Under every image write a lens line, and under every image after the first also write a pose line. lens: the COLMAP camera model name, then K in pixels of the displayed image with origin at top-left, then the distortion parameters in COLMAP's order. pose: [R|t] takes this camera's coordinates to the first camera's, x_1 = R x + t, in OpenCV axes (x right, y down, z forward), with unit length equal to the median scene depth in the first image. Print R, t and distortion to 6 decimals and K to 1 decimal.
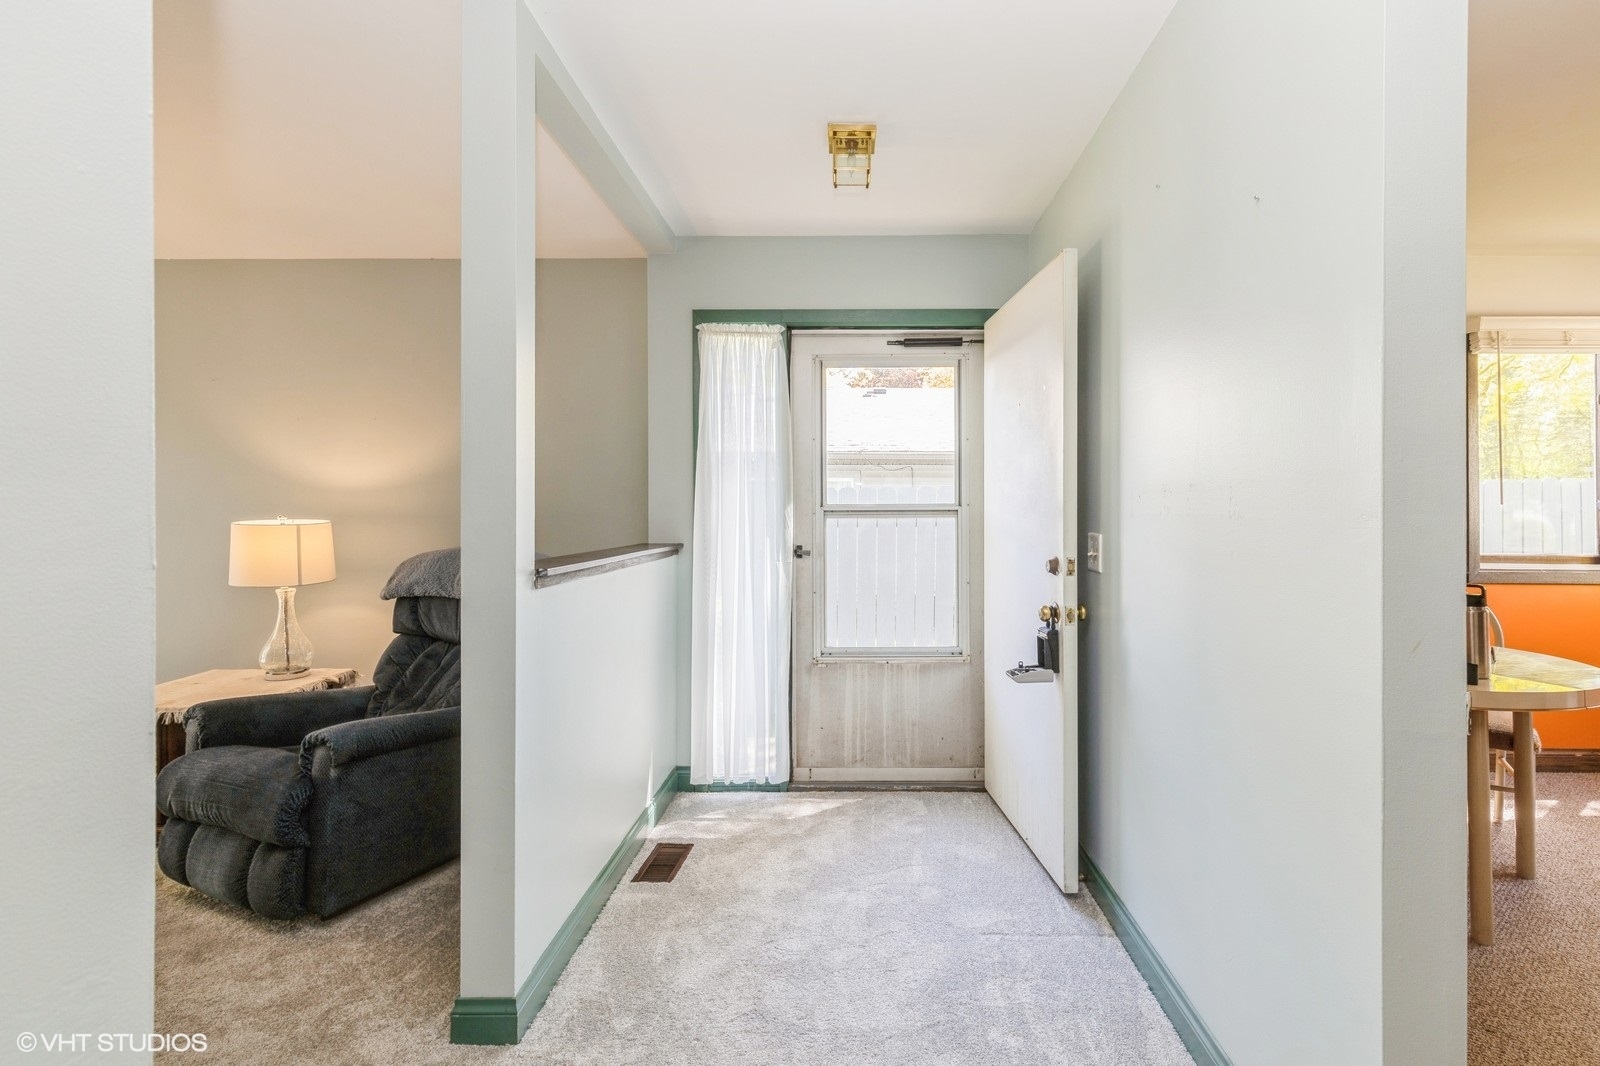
lens RADIAL K [[738.1, 0, 849.6], [0, 738.1, 510.4], [0, 0, 1]] dist [0.000195, -0.000202]
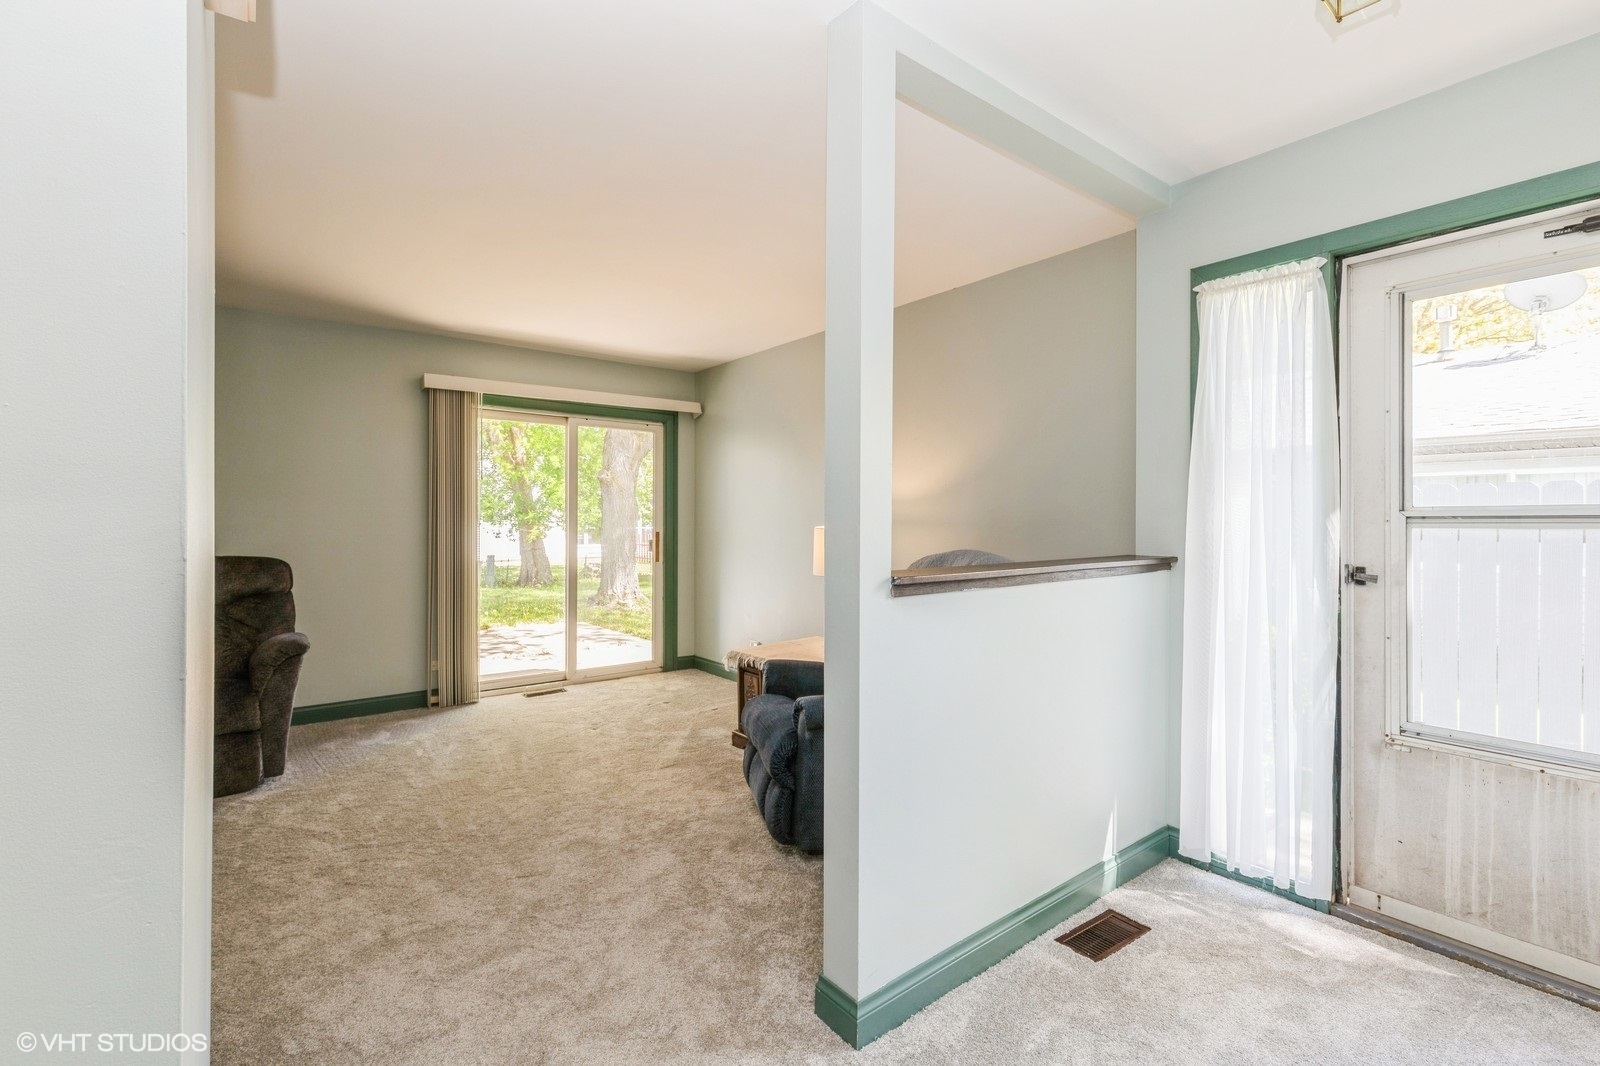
lens RADIAL K [[712.5, 0, 800.1], [0, 712.5, 518.9], [0, 0, 1]] dist [0.000685, -0.000052]
pose [[0.620839, 0.000344, -0.783938, 0.141030], [0.001494, 0.999998, 0.001622, 0.000453], [0.783937, -0.002178, 0.620837, 0.185079]]
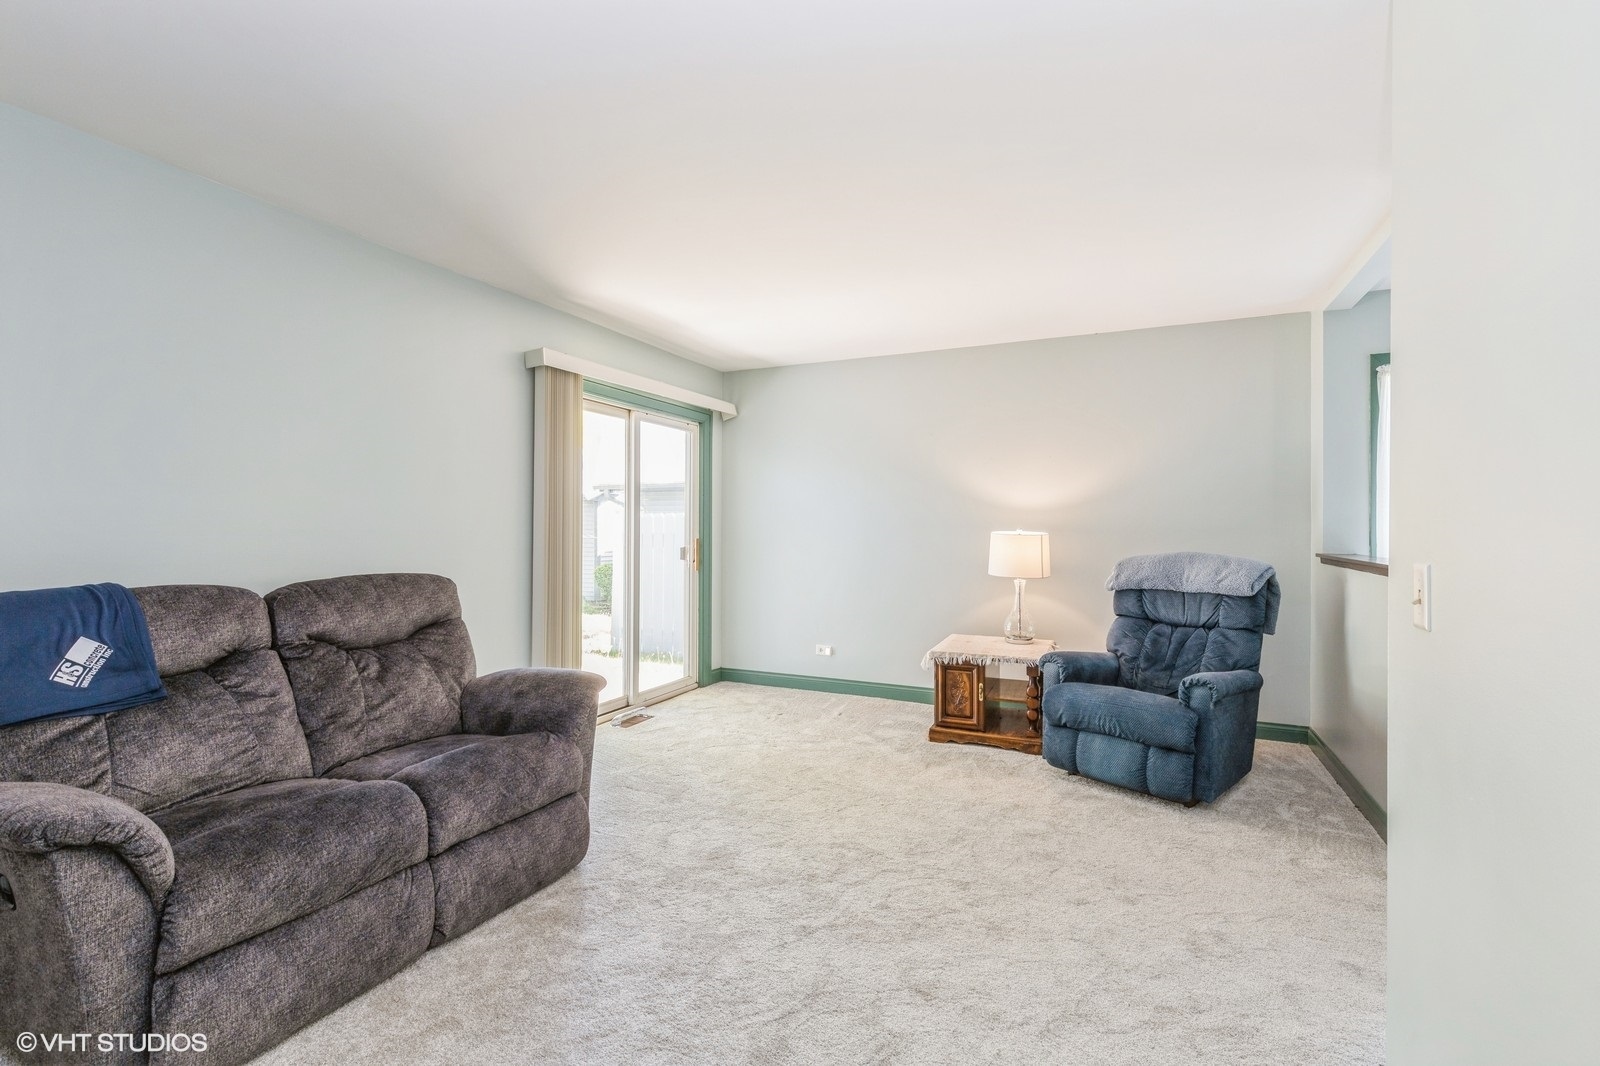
lens RADIAL K [[712.5, 0, 800.1], [0, 712.5, 518.9], [0, 0, 1]] dist [0.000685, -0.000052]
pose [[0.905196, 0.001479, -0.424992, -0.572943], [-0.006886, 0.999914, -0.011187, 0.007391], [0.424939, 0.013053, 0.905128, -0.418653]]
